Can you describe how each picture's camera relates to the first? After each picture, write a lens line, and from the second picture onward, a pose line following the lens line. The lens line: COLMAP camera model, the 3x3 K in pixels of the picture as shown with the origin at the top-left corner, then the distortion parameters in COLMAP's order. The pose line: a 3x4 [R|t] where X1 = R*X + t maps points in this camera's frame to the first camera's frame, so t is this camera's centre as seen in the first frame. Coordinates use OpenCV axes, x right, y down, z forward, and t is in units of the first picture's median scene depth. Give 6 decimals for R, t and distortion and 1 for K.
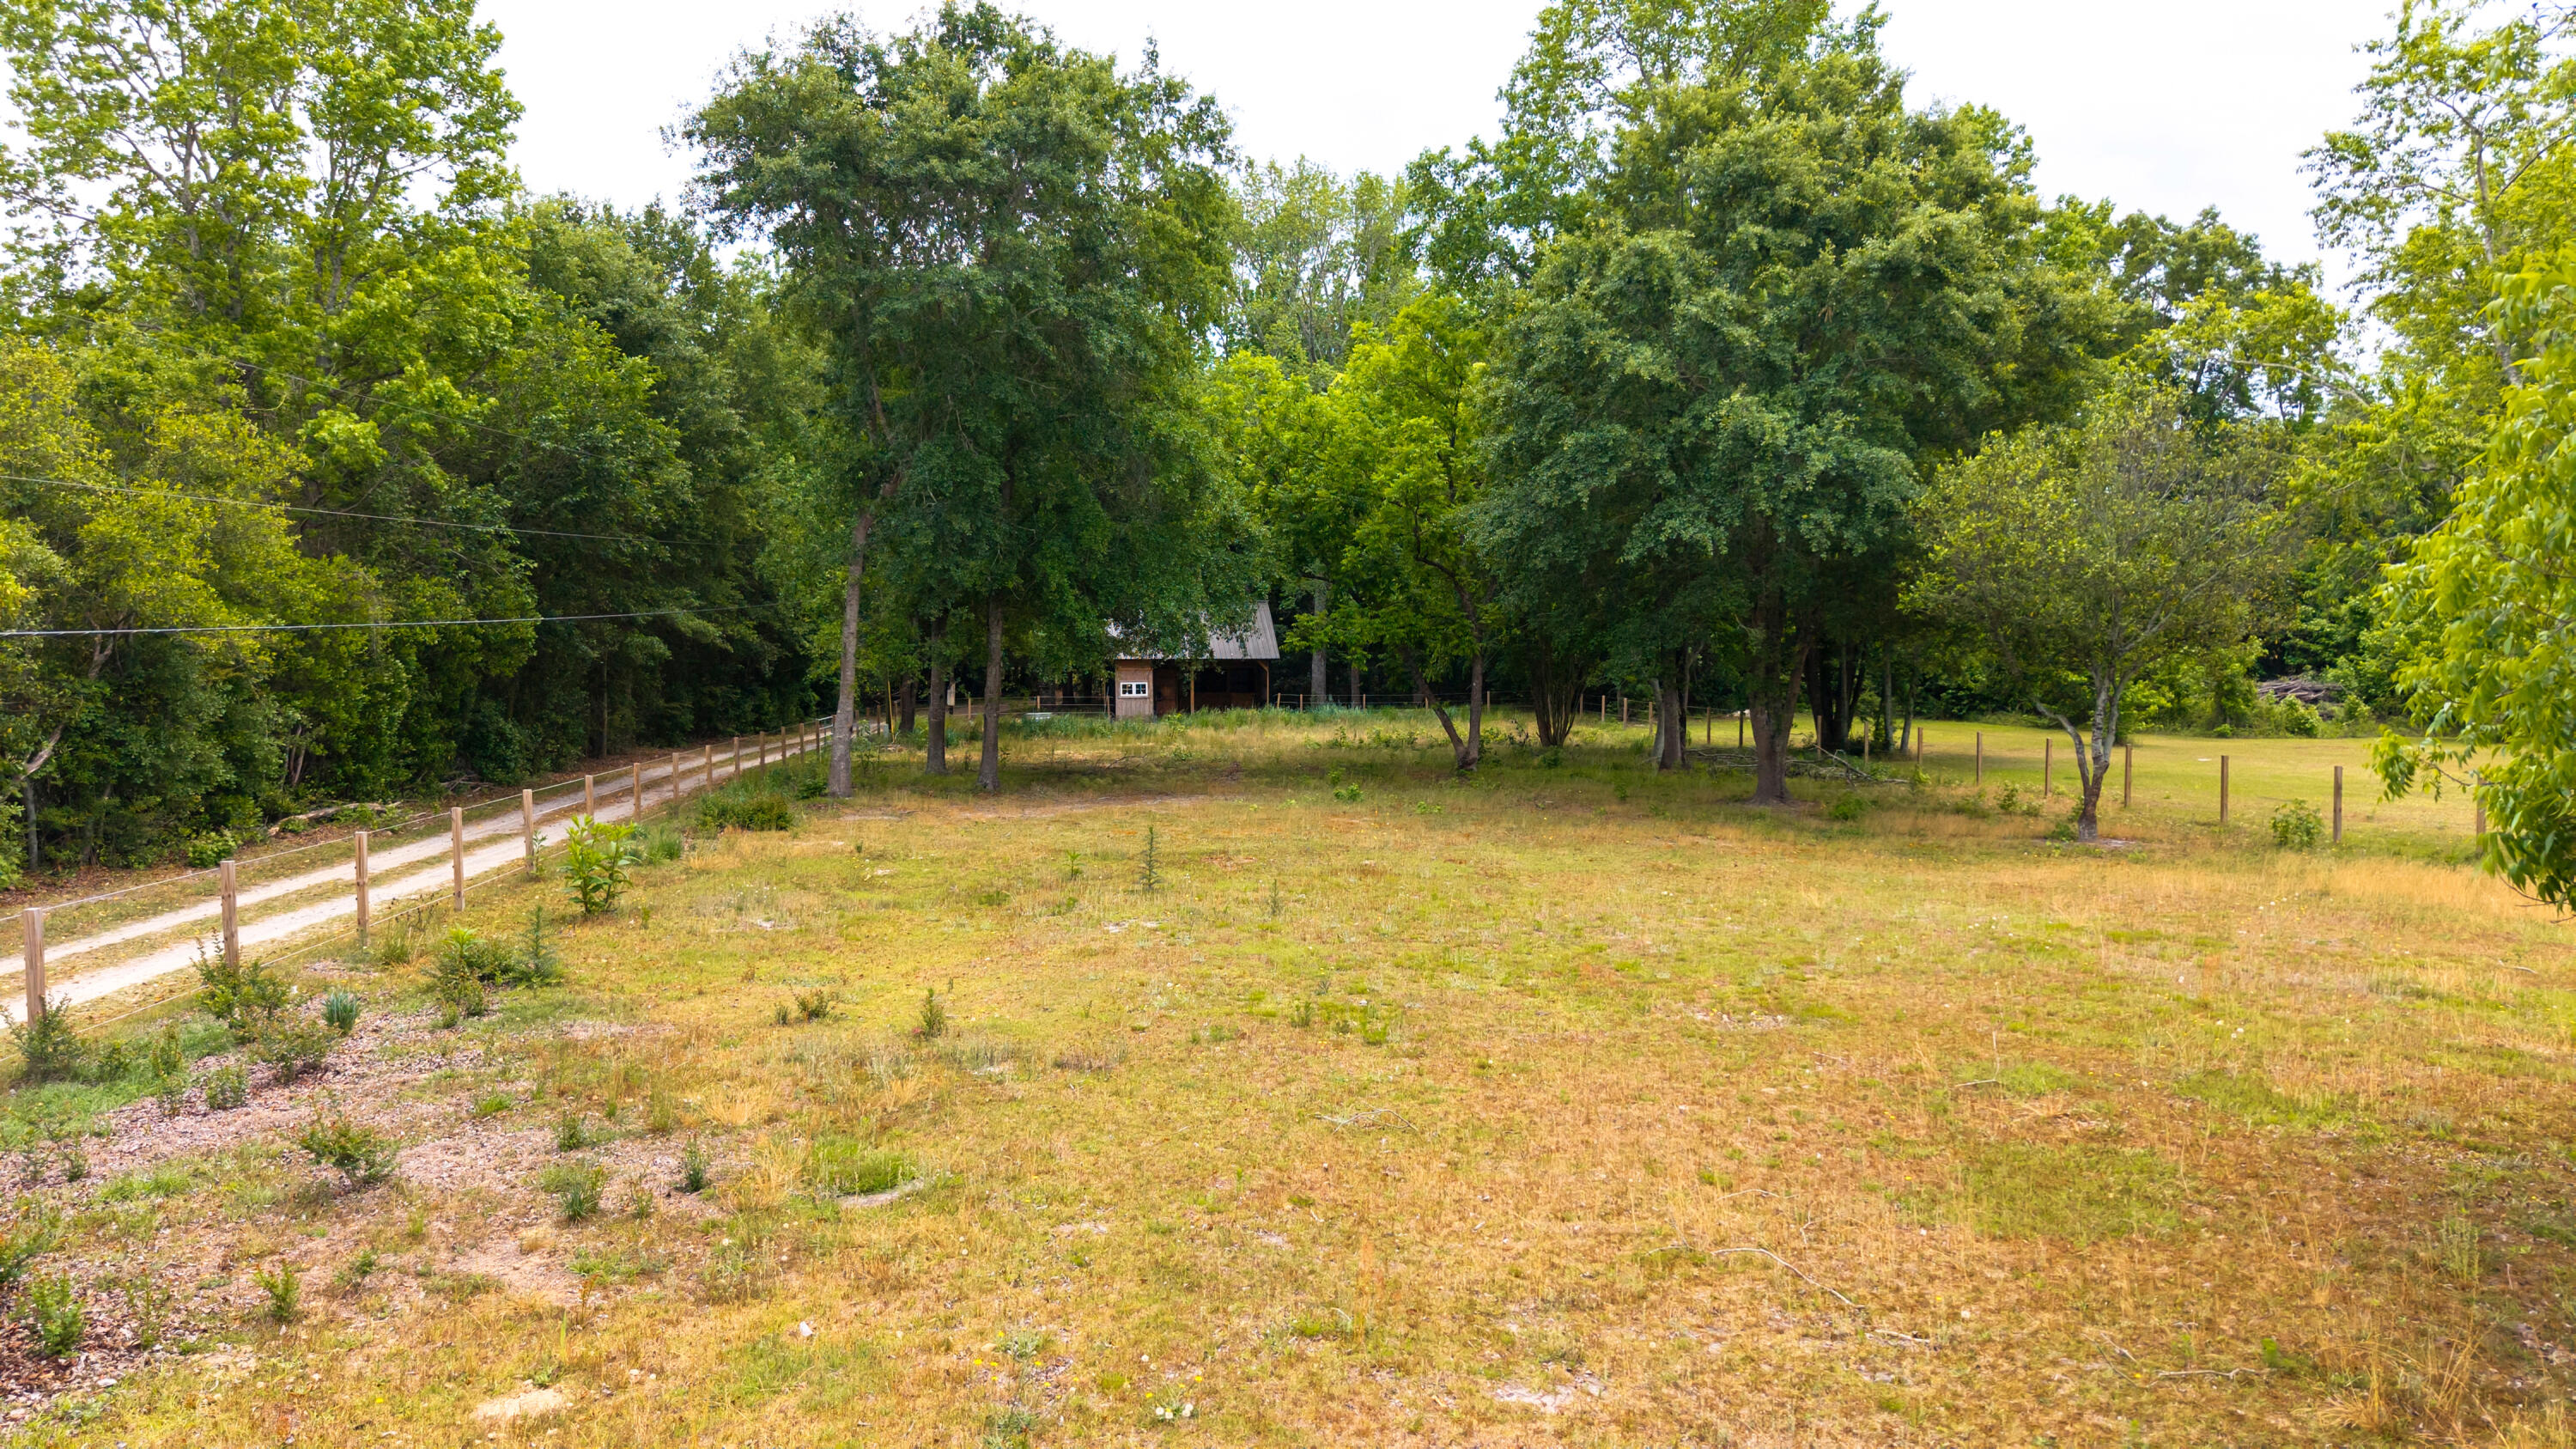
lens RADIAL K [[1737.3, 0, 1288.2], [0, 1737.3, 736.3], [0, 0, 1]] dist [0.001025, -0.007837]
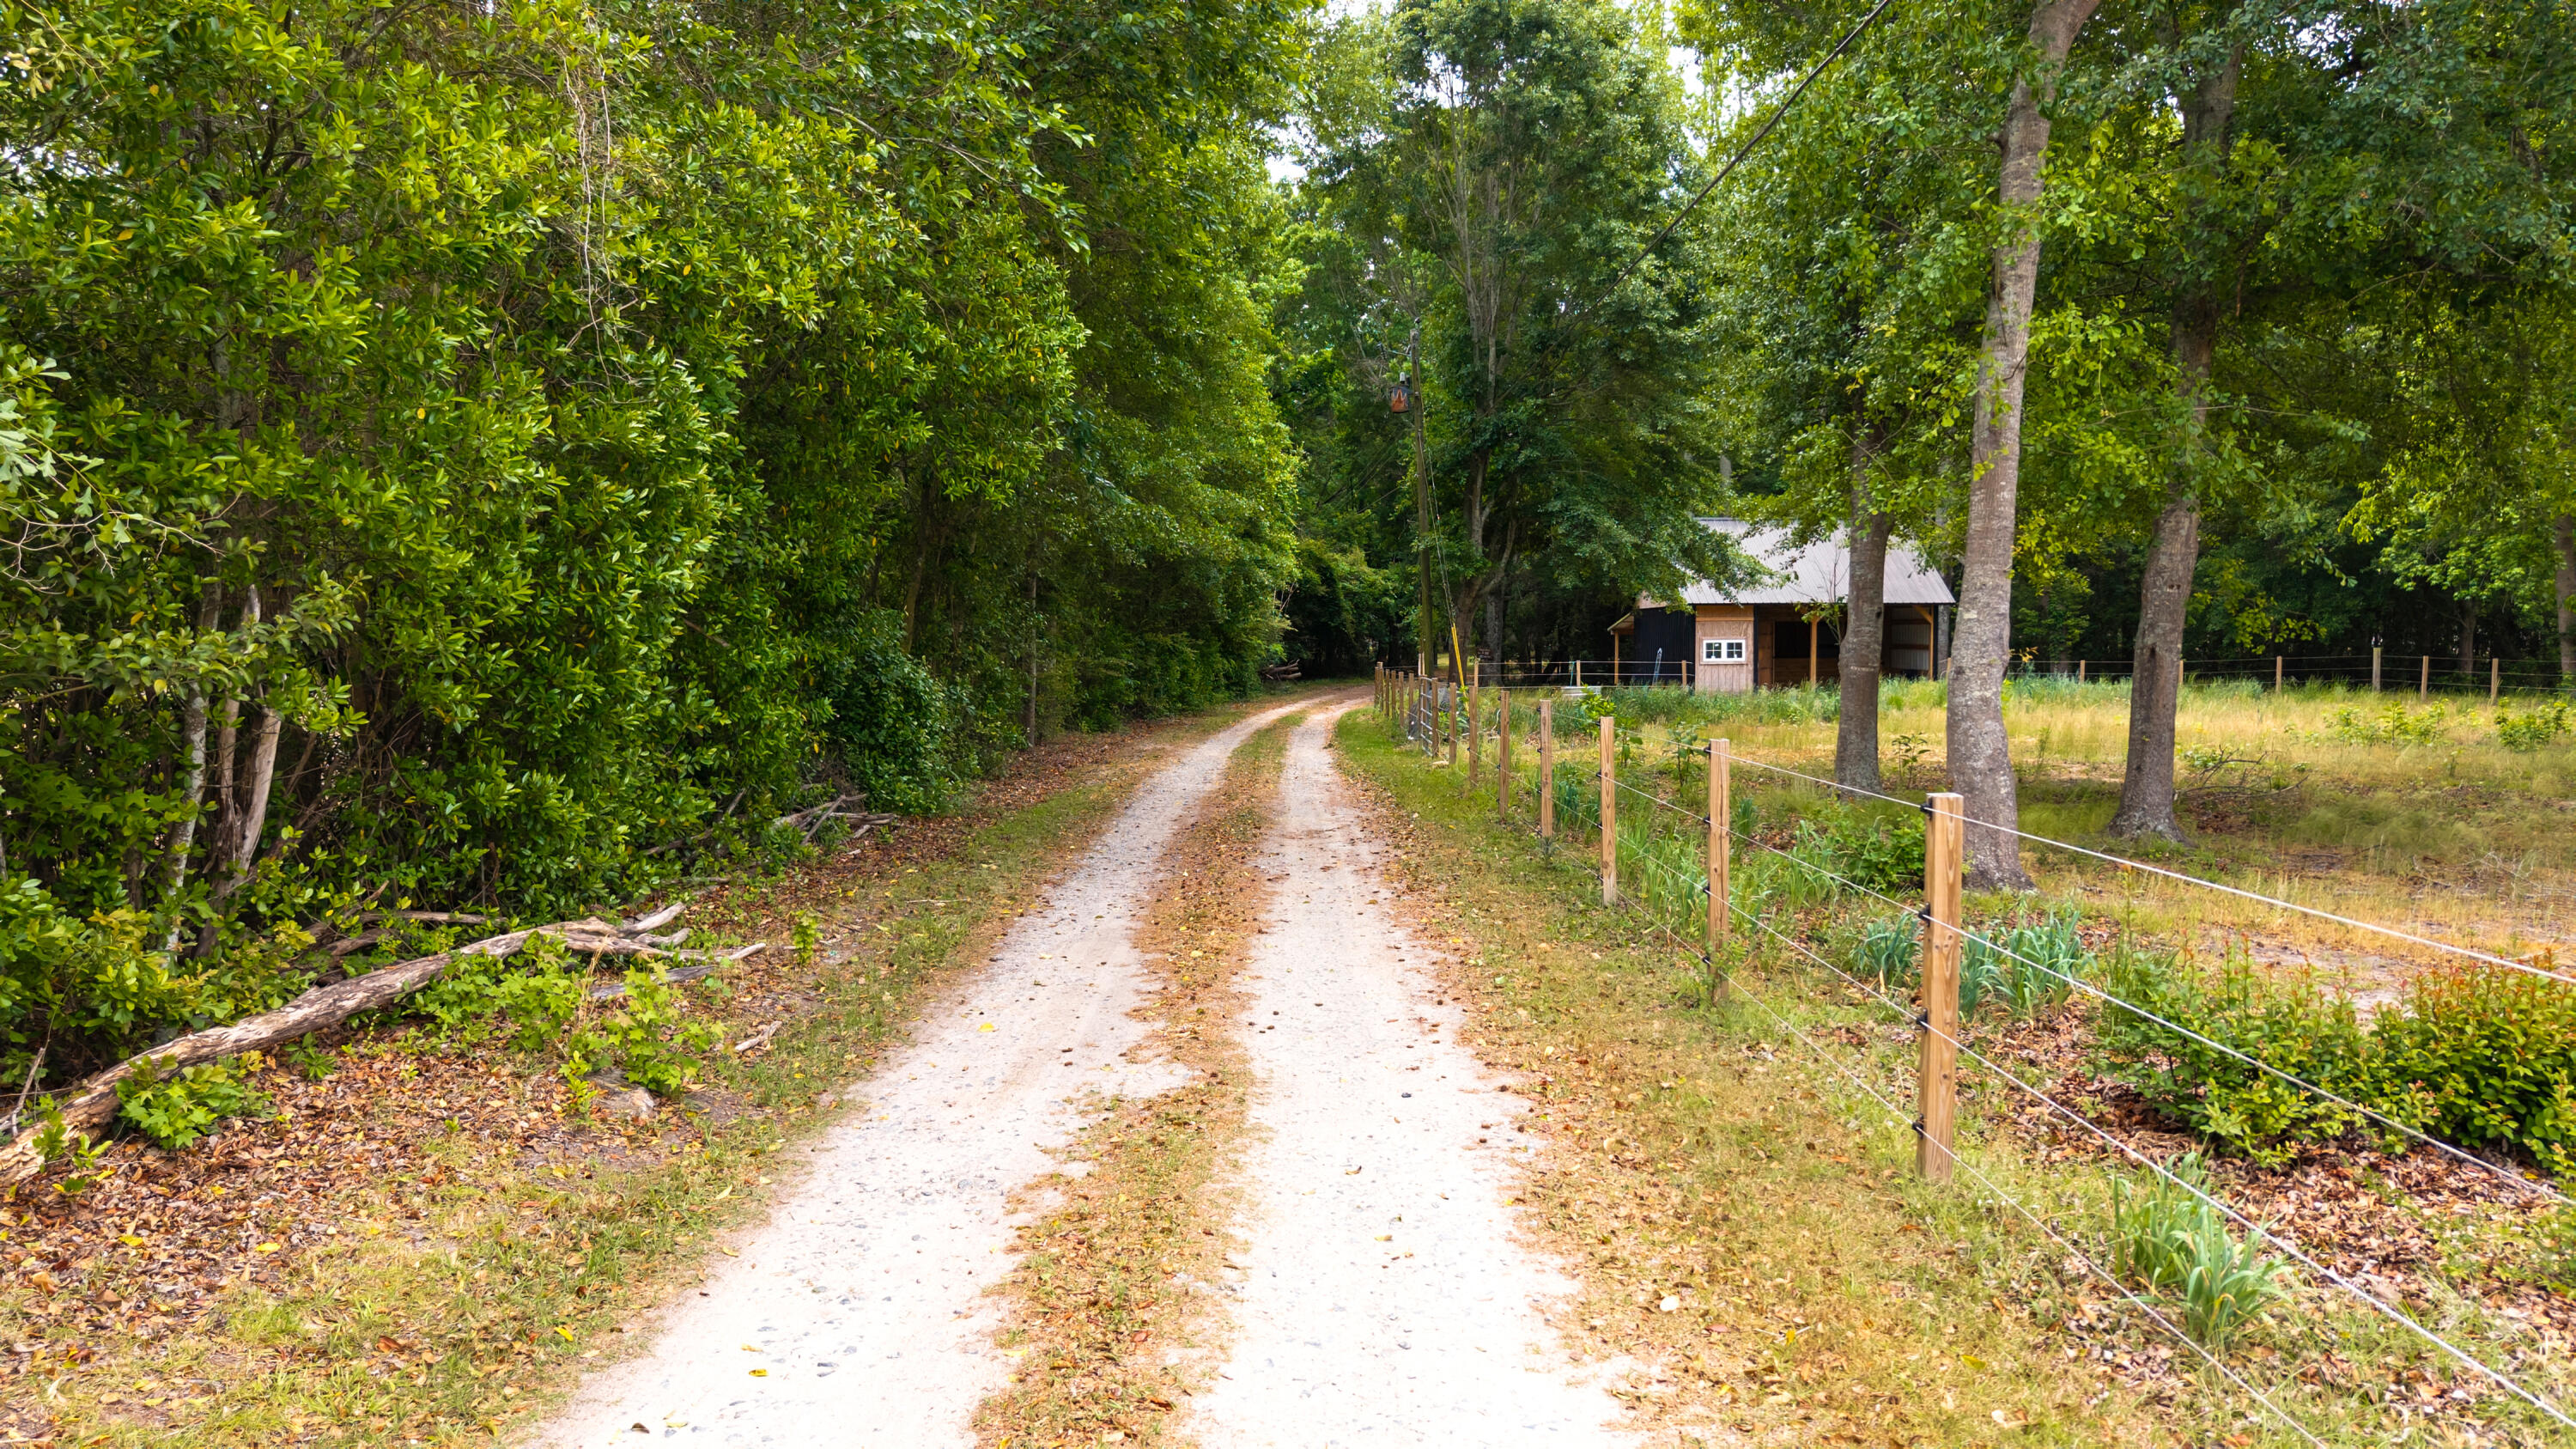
lens RADIAL K [[1737.3, 0, 1289.0], [0, 1737.3, 716.2], [0, 0, 1]] dist [0.001025, -0.007837]
pose [[0.992351, 0.000188, -0.123451, -0.391315], [-0.001343, 0.999956, -0.009266, 0.010079], [0.123444, 0.009361, 0.992307, 0.756719]]
